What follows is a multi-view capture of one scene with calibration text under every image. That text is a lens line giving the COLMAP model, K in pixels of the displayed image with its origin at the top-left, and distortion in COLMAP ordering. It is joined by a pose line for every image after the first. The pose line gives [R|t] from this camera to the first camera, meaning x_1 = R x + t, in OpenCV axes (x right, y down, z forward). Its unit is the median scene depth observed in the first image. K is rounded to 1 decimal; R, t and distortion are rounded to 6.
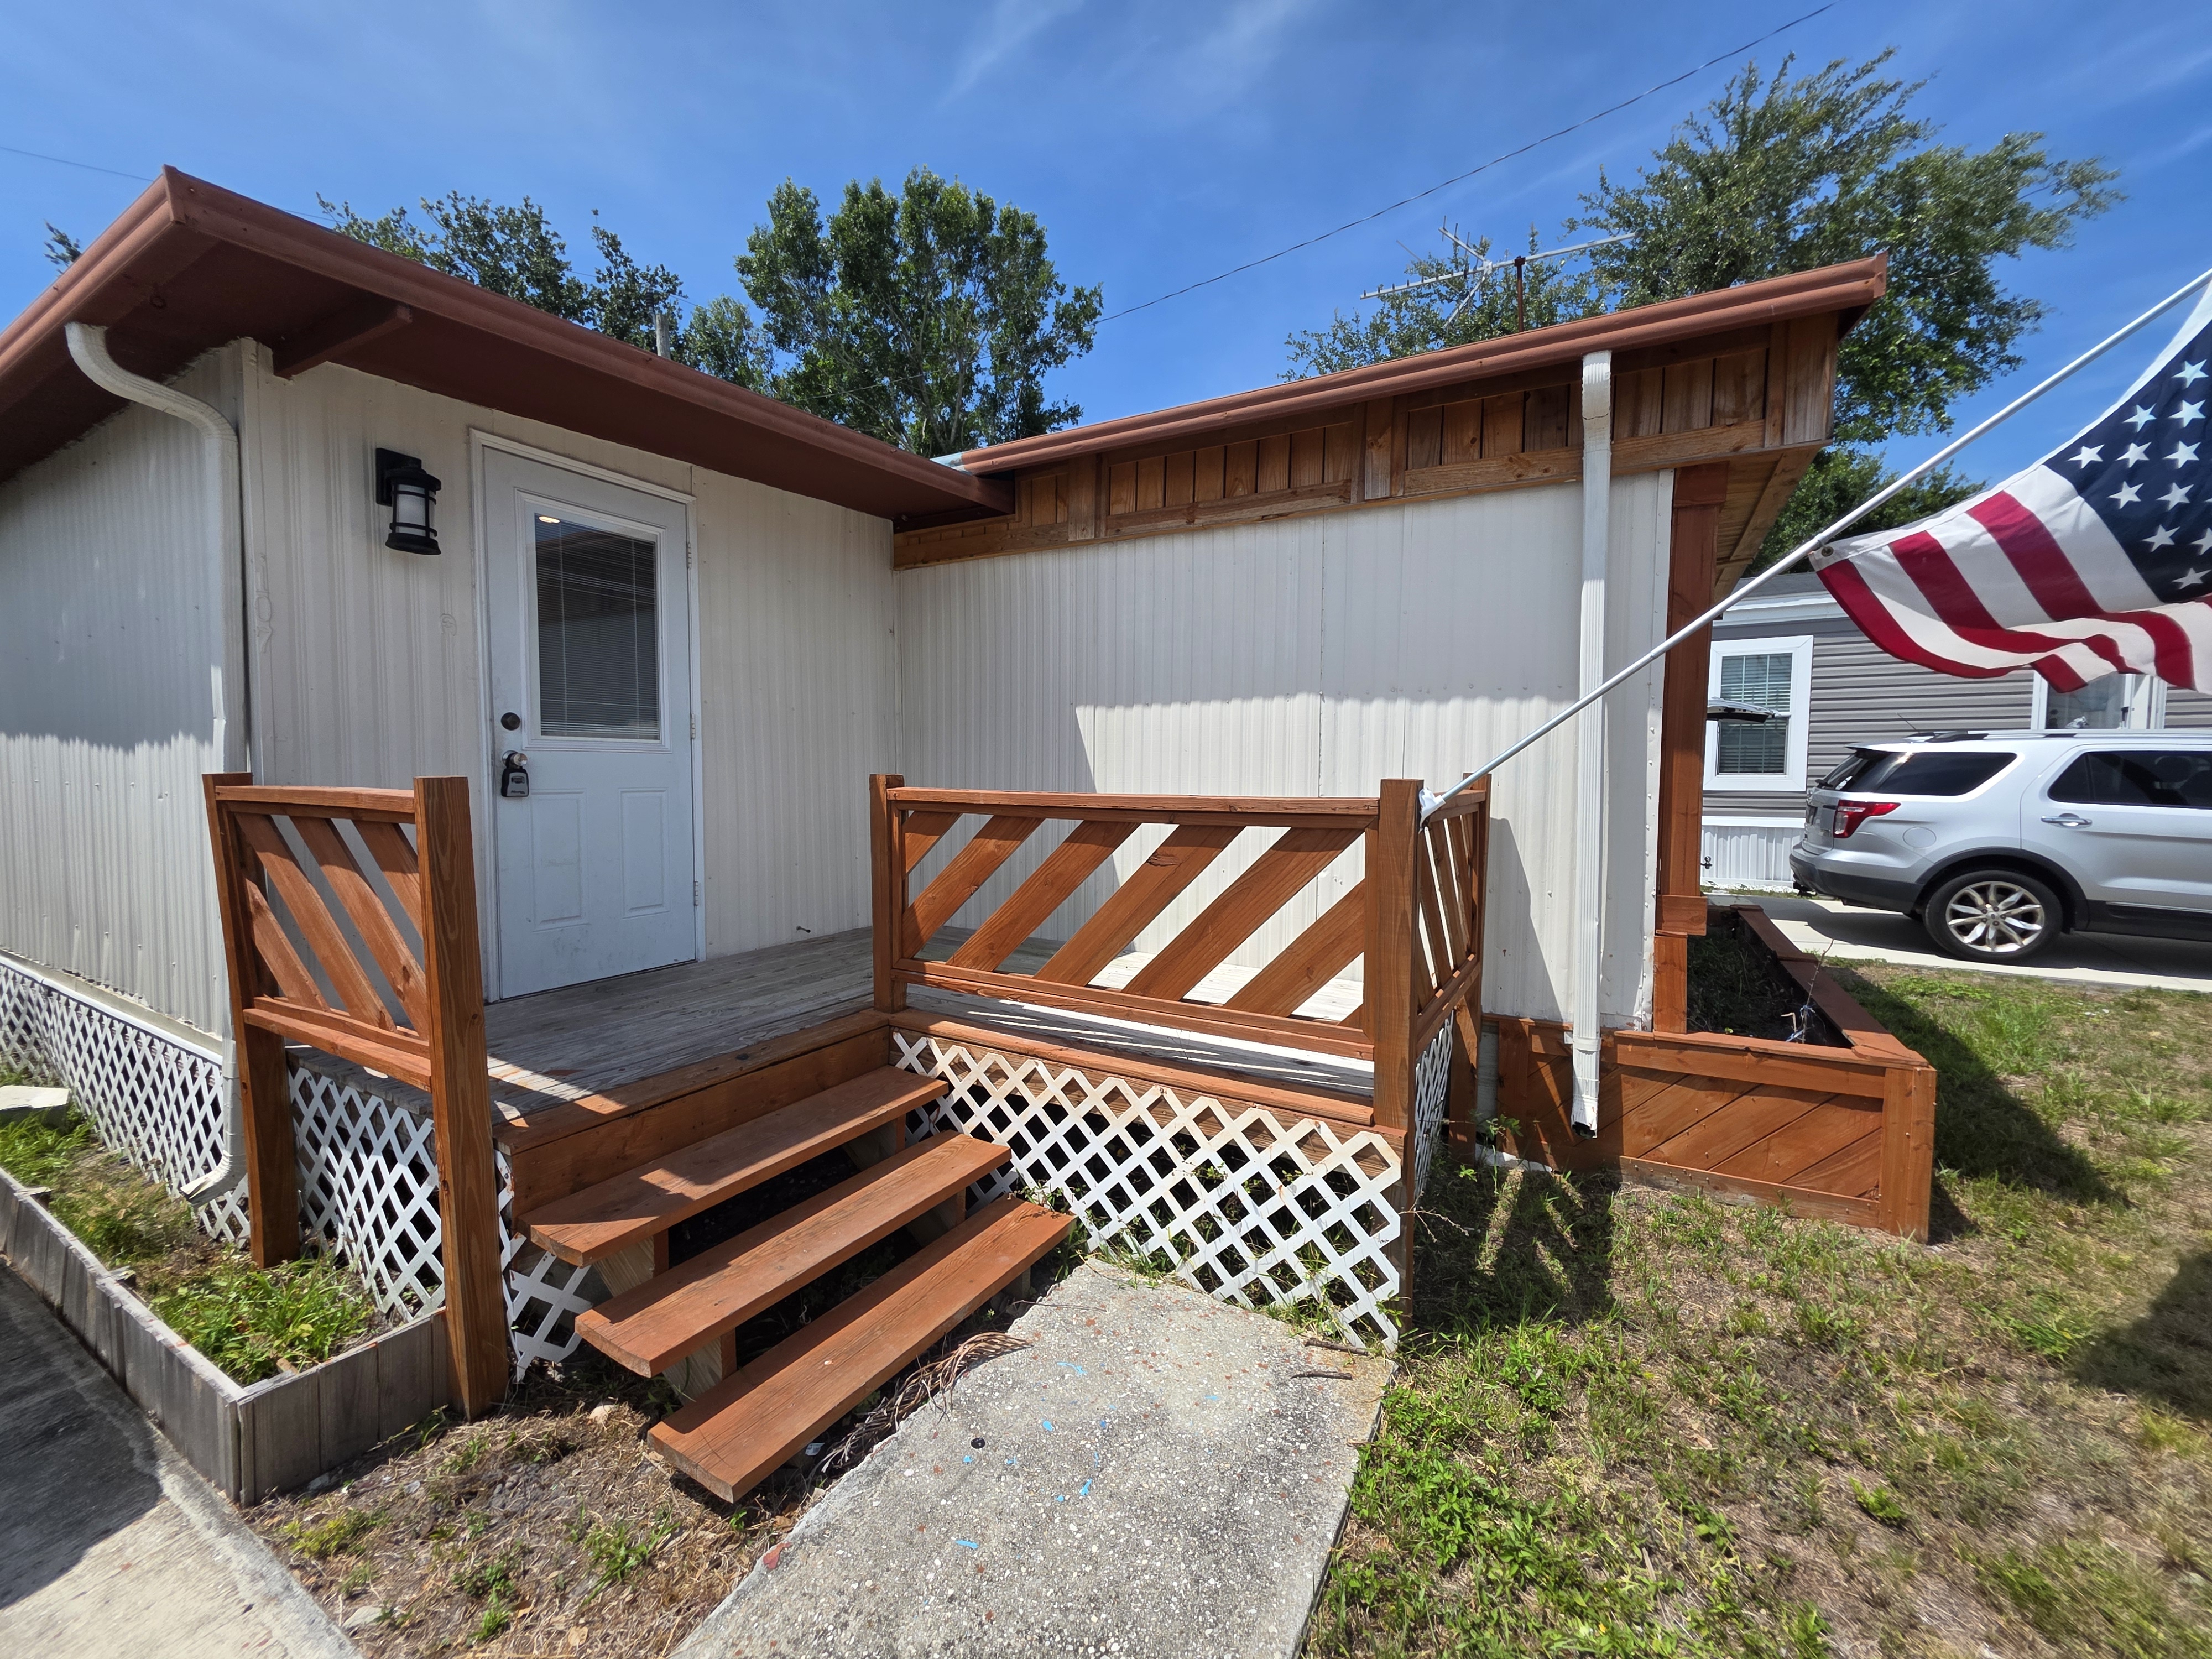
lens RADIAL K [[887.7, 0, 1112.4], [0, 887.7, 819.0], [0, 0, 1]] dist [0.002302, -0.001176]
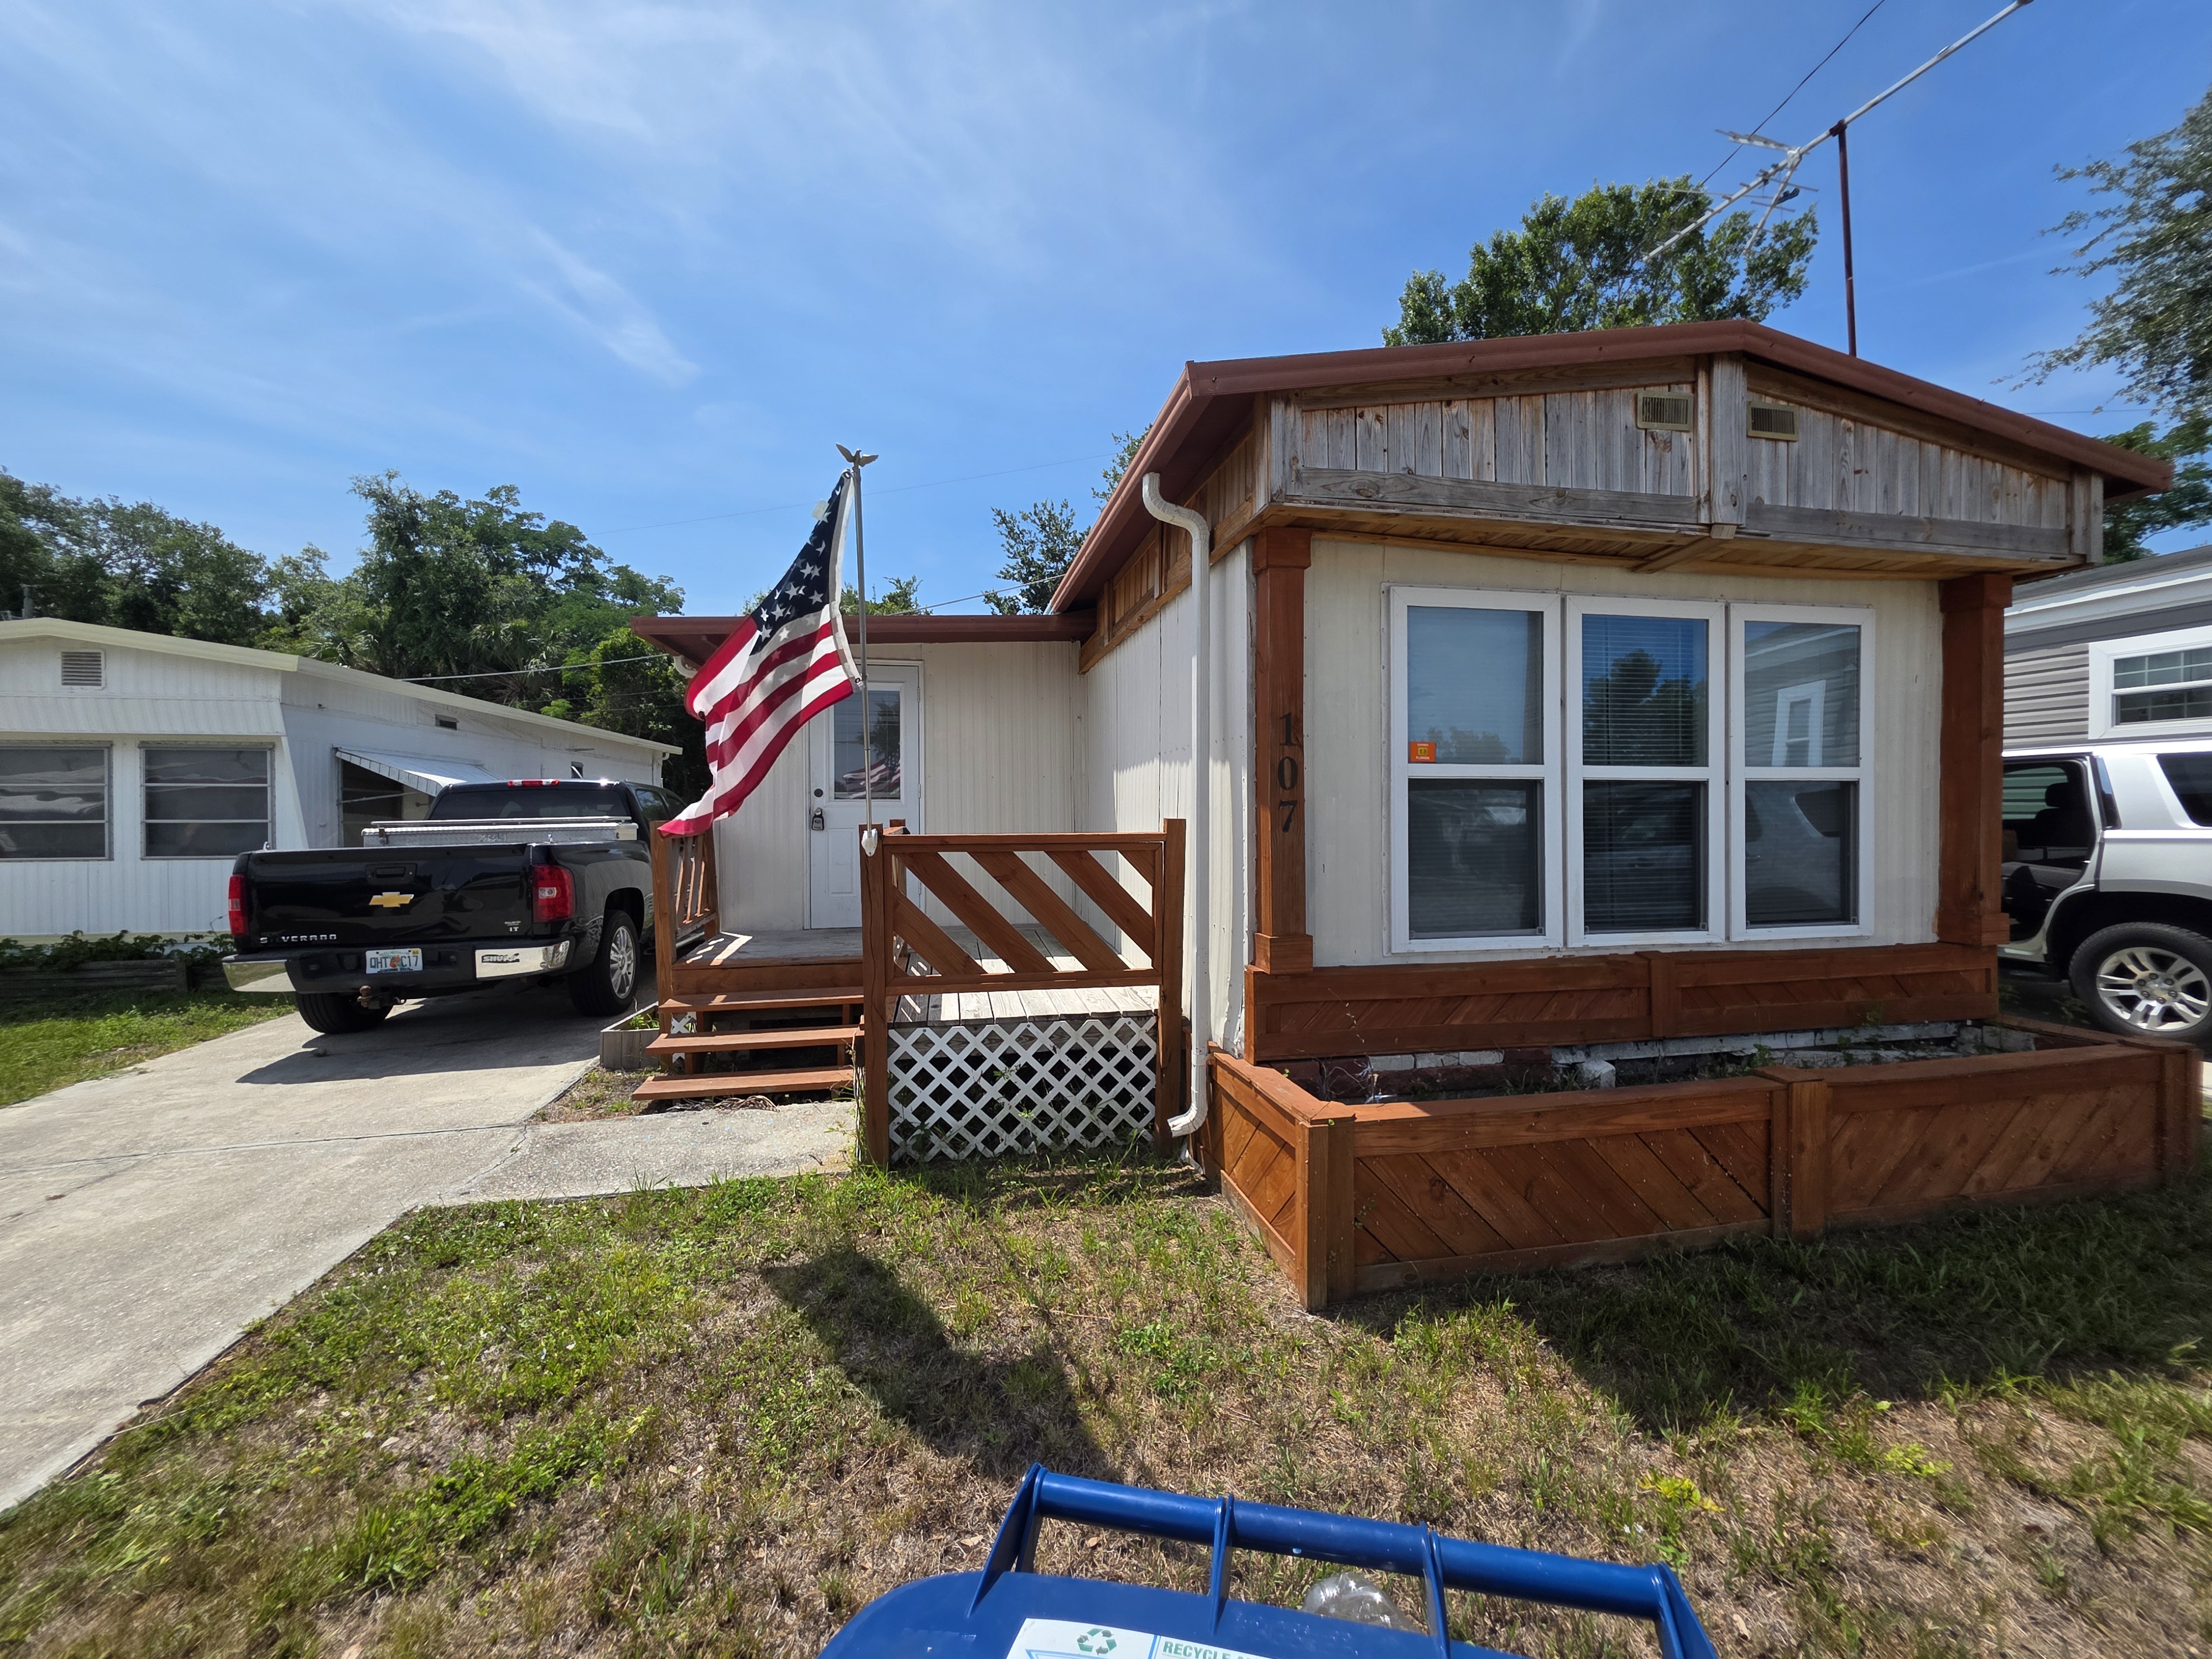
lens RADIAL K [[887.7, 0, 1119.7], [0, 887.7, 820.1], [0, 0, 1]] dist [0.002302, -0.001176]
pose [[0.662448, 0.002100, -0.749105, 1.383115], [-0.034631, 0.999013, -0.027824, -0.015717], [0.748307, 0.044374, 0.661867, 0.174664]]
